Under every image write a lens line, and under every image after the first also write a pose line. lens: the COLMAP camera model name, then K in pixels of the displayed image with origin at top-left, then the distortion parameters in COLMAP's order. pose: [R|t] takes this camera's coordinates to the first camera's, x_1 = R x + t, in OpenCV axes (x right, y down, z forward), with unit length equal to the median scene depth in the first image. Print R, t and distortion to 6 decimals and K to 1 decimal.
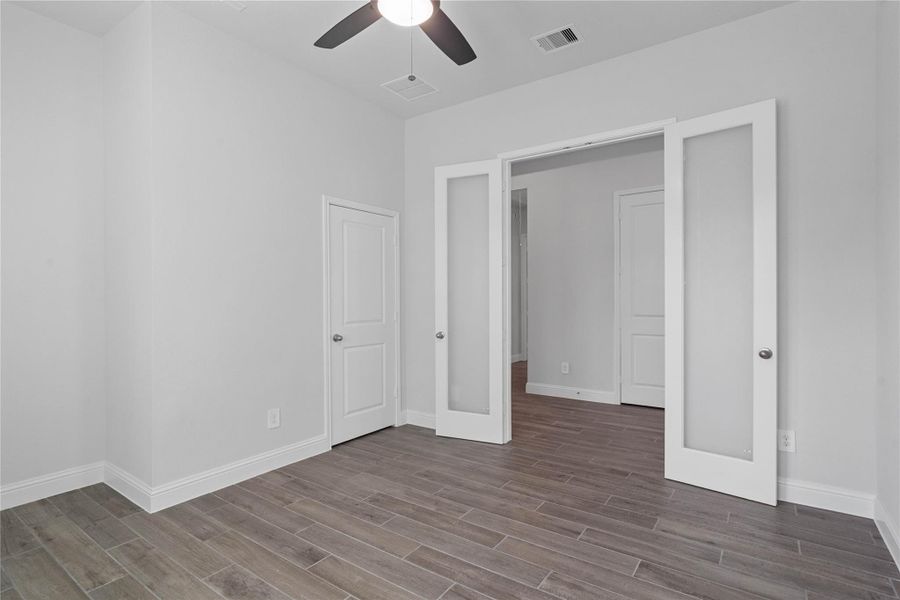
lens RADIAL K [[426.5, 0, 445.5], [0, 426.5, 300.4], [0, 0, 1]] dist [-0.015754, 0.001013]
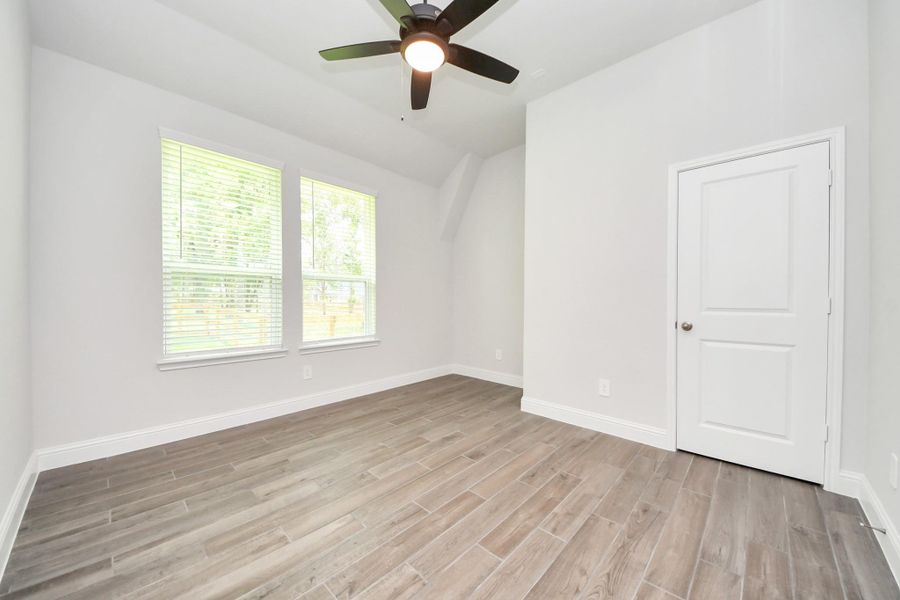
lens RADIAL K [[329.2, 0, 445.2], [0, 329.2, 302.6], [0, 0, 1]] dist [-0.019216, -0.002929]
pose [[-0.124875, 0.021090, -0.991948, 0.625706], [-0.010061, 0.999696, 0.022521, 0.024896], [0.992122, 0.012792, -0.124624, 0.766509]]
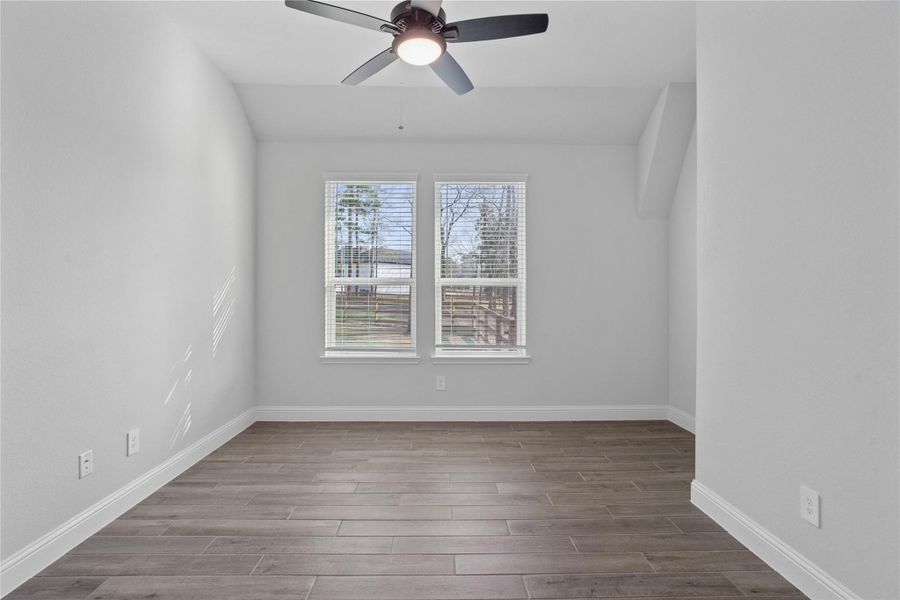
lens RADIAL K [[421.7, 0, 447.8], [0, 421.7, 290.8], [0, 0, 1]] dist [-0.017695, 0.006639]
pose [[-0.786512, -0.003129, -0.617567, 0.387152], [-0.011217, 0.999895, 0.009219, -0.022961], [0.617473, 0.014178, -0.786465, 1.298457]]
